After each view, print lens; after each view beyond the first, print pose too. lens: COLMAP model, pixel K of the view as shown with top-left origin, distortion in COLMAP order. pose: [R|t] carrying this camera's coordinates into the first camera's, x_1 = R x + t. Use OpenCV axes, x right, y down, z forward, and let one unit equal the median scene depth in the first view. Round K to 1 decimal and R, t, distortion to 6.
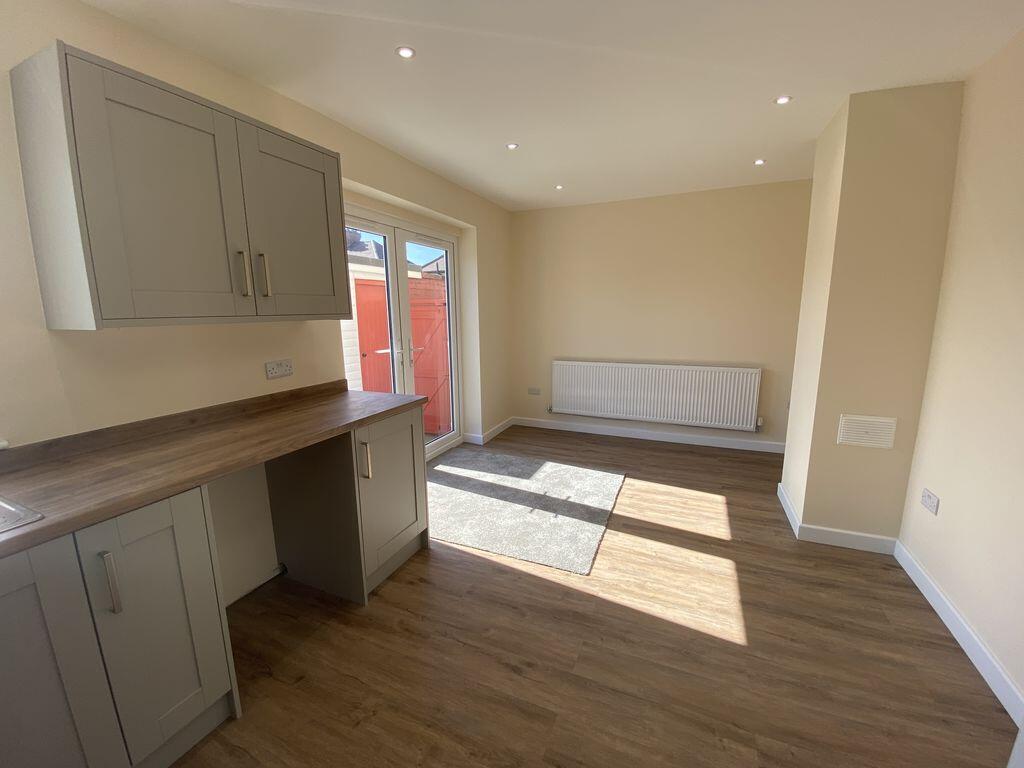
lens RADIAL K [[411.6, 0, 513.2], [0, 411.6, 382.2], [0, 0, 1]] dist [-0.000877, -0.000081]
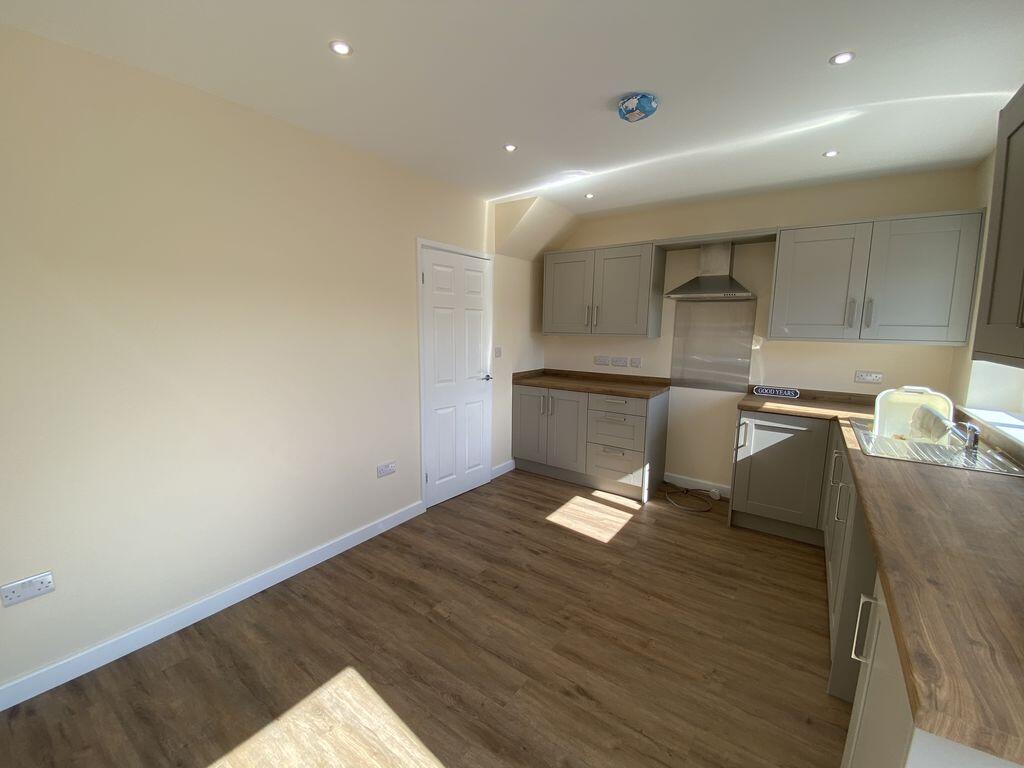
lens RADIAL K [[414.3, 0, 512.3], [0, 414.3, 382.2], [0, 0, 1]] dist [0.000327, 0.000007]
pose [[-0.977164, -0.034228, 0.209711, -0.013416], [0.033483, 0.949807, 0.311038, -0.344056], [-0.209831, 0.310957, -0.926972, 1.718961]]
